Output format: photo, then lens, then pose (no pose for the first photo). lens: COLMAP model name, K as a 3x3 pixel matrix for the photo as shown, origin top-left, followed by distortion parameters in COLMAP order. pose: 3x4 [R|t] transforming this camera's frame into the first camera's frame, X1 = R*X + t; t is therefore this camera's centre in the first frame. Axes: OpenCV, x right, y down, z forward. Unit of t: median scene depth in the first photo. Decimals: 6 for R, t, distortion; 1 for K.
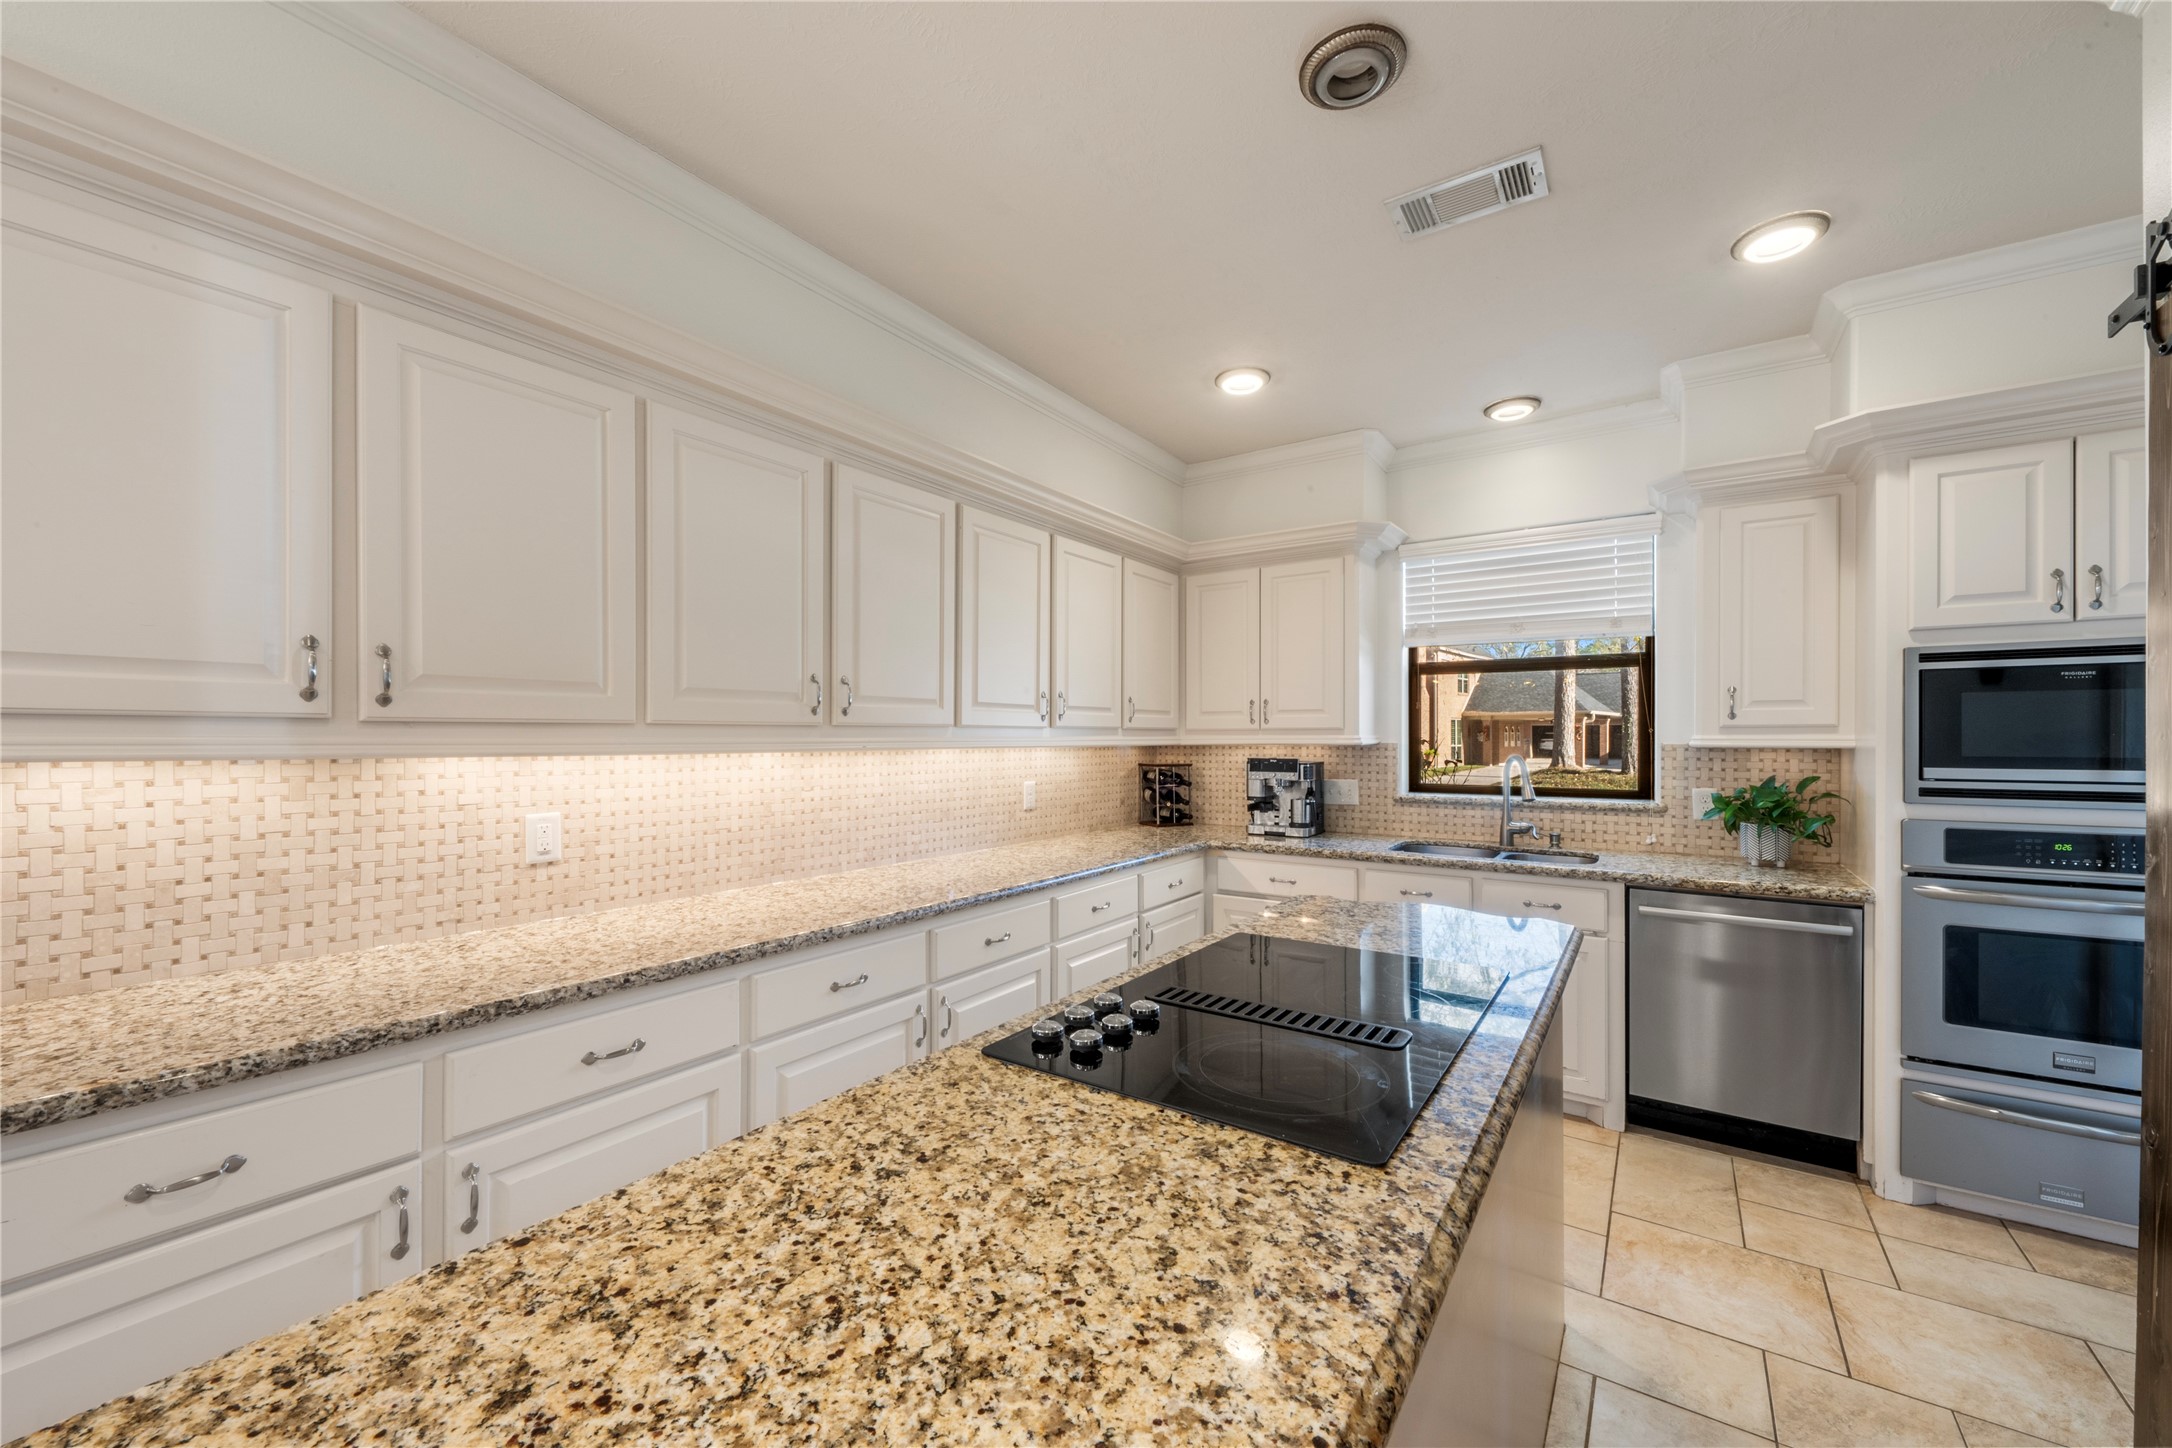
lens RADIAL K [[836.6, 0, 1081.9], [0, 836.6, 742.2], [0, 0, 1]] dist [0.001863, -0.003178]
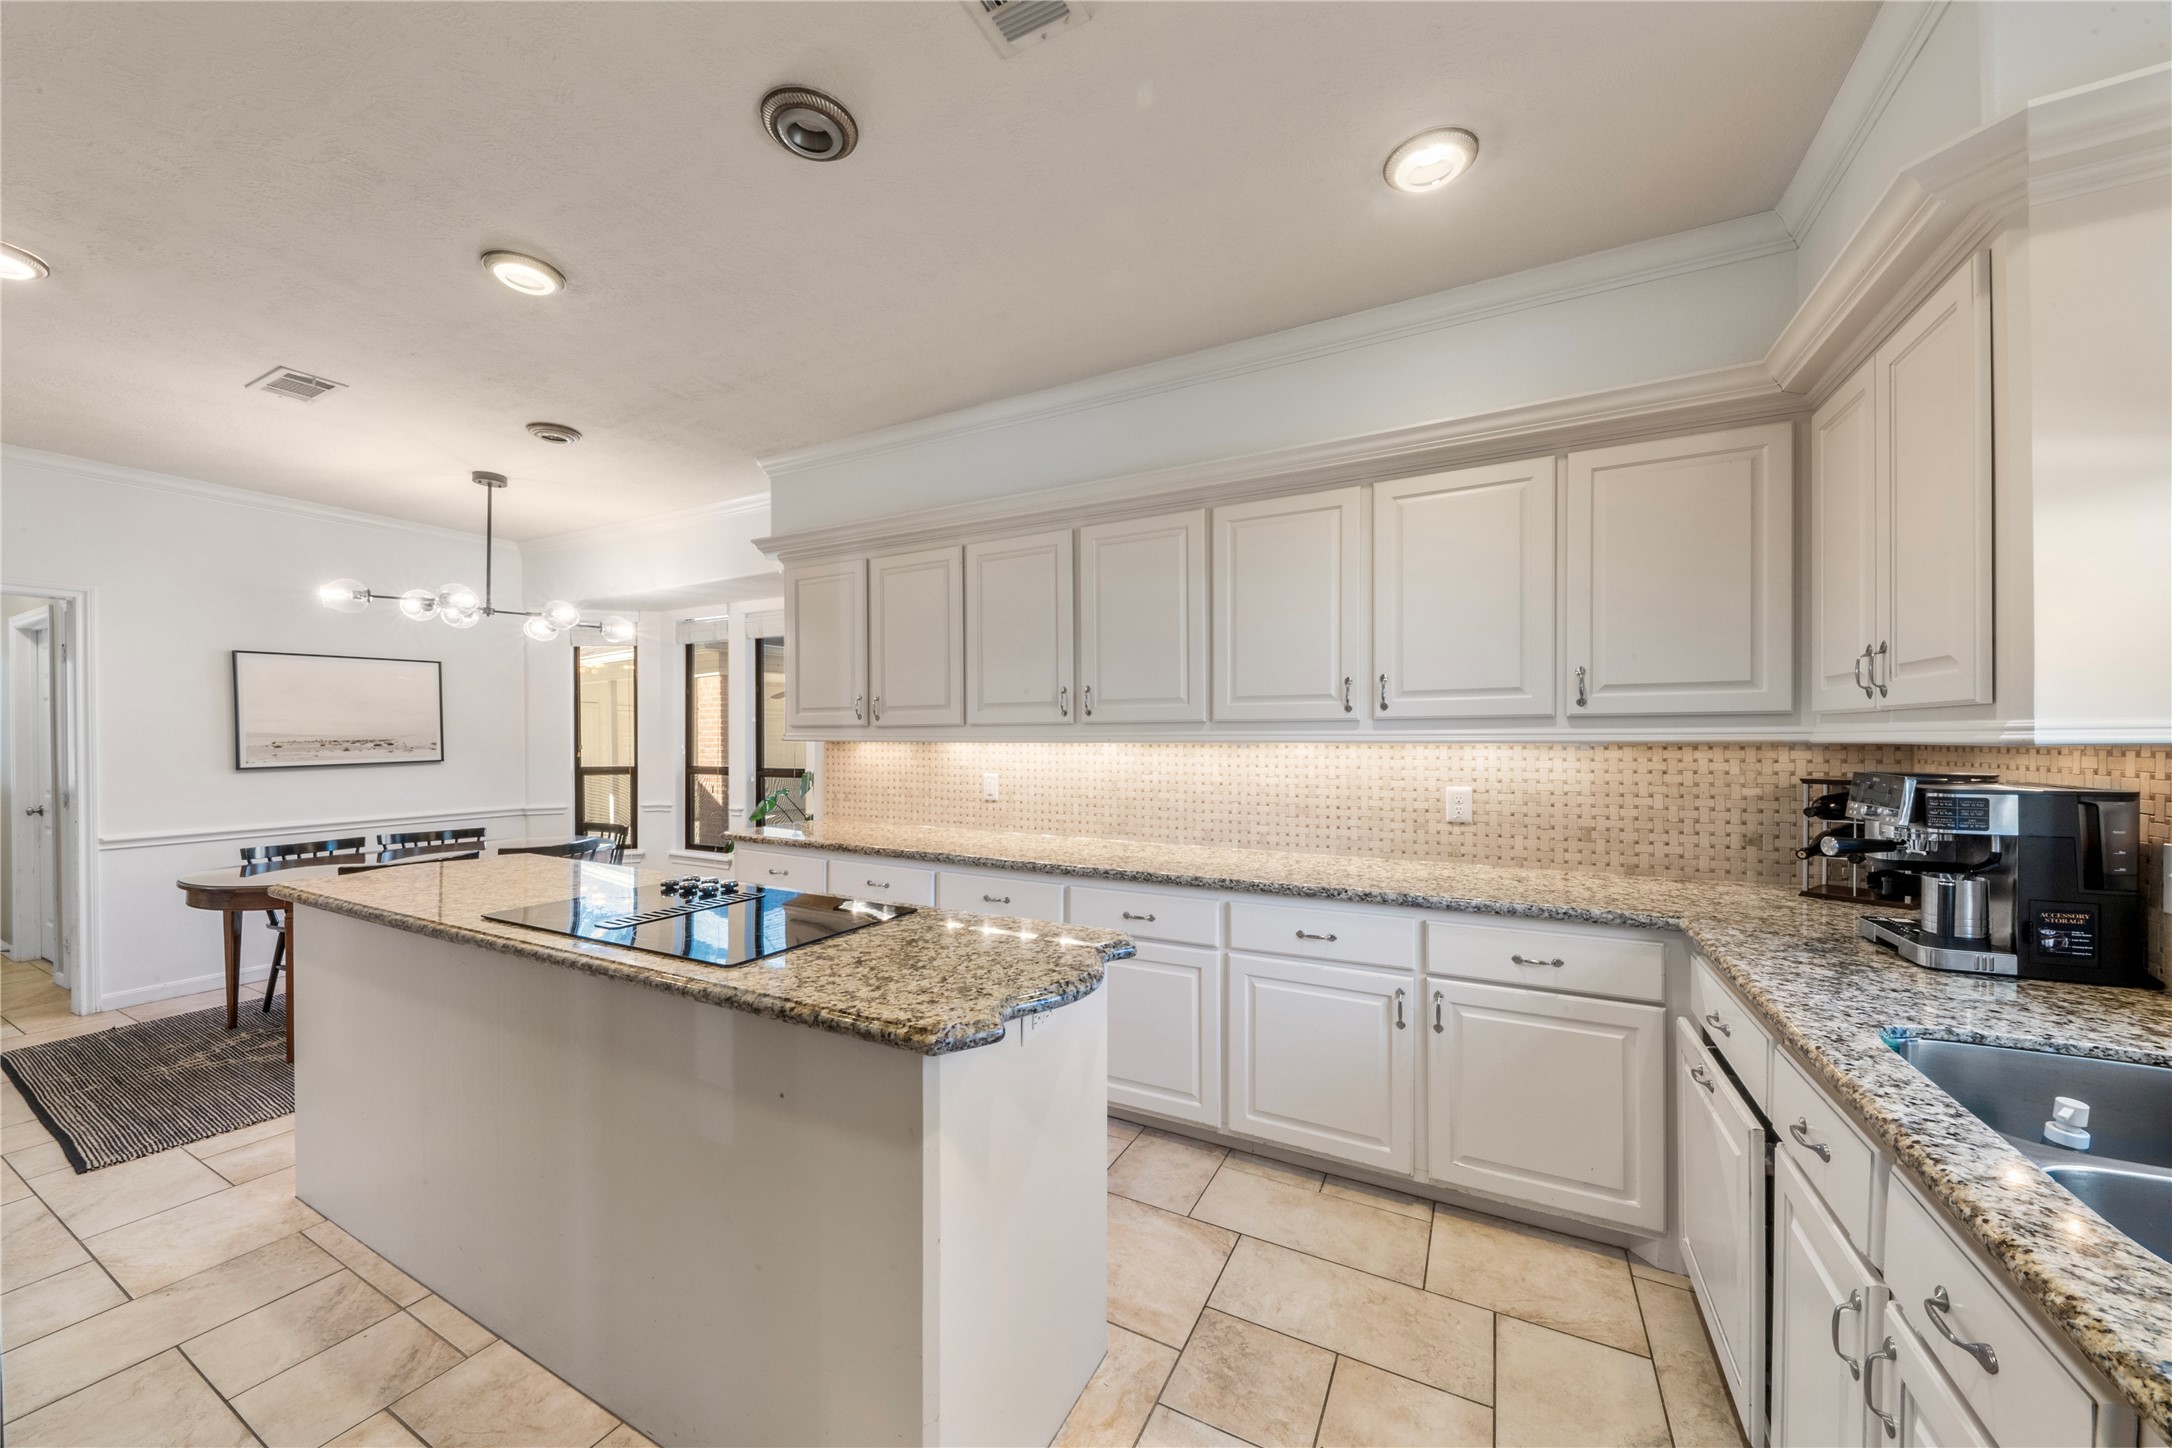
lens RADIAL K [[778.4, 0, 1080.5], [0, 778.4, 741.6], [0, 0, 1]] dist [-0.000499, -0.000032]
pose [[0.115692, 0.004469, -0.993275, 0.819663], [-0.004300, 0.999983, 0.003998, 0.003816], [0.993276, 0.003808, 0.115709, 0.740946]]
